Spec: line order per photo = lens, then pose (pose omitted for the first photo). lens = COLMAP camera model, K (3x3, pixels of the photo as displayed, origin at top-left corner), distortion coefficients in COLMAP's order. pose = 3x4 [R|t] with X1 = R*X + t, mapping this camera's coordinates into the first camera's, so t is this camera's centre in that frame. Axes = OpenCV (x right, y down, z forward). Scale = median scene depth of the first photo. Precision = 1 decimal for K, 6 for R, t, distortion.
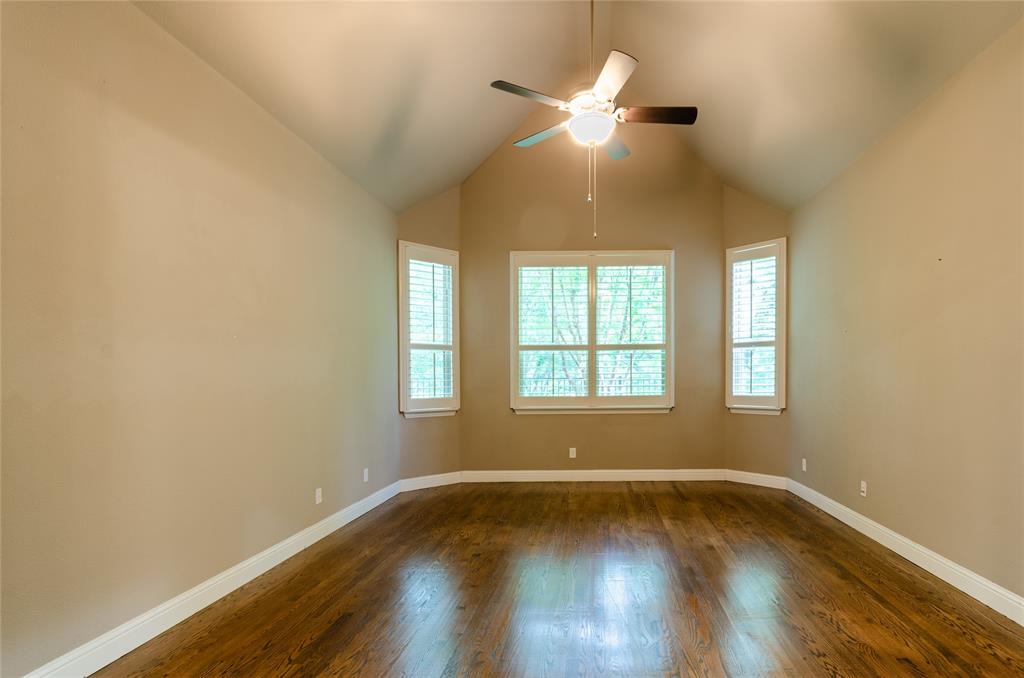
lens RADIAL K [[552.3, 0, 512.4], [0, 552.3, 404.6], [0, 0, 1]] dist [0.000567, -0.020391]
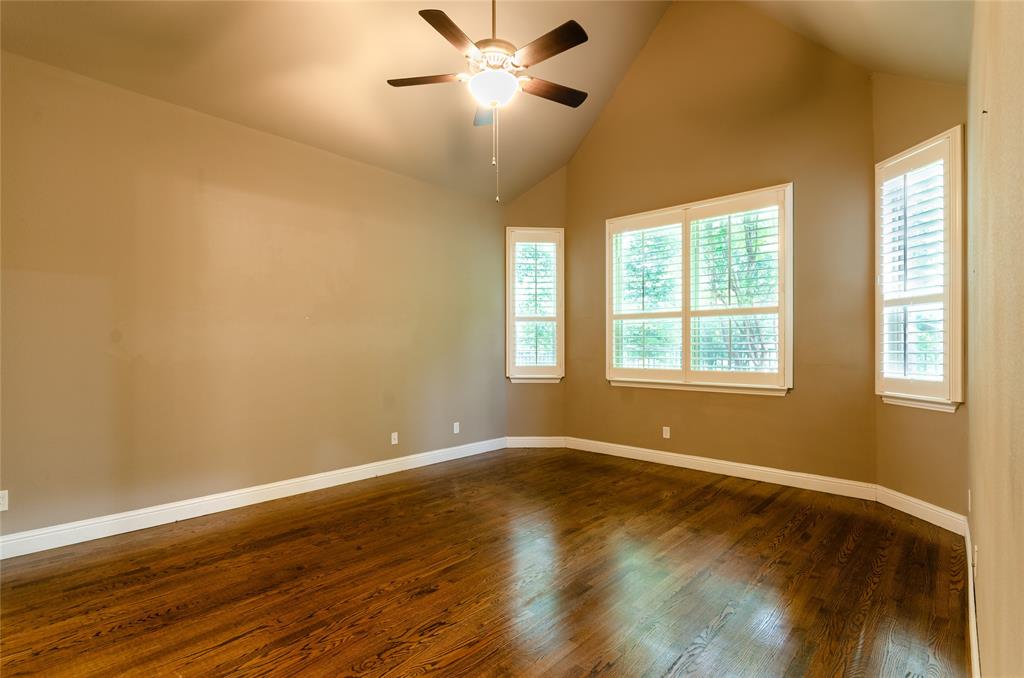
lens RADIAL K [[482.7, 0, 513.0], [0, 482.7, 358.9], [0, 0, 1]] dist [0.002142, -0.005185]
pose [[0.744372, 0.025010, -0.667297, 0.468976], [-0.038395, 0.999248, -0.005378, -0.019199], [0.666661, 0.029624, 0.744772, 0.263135]]
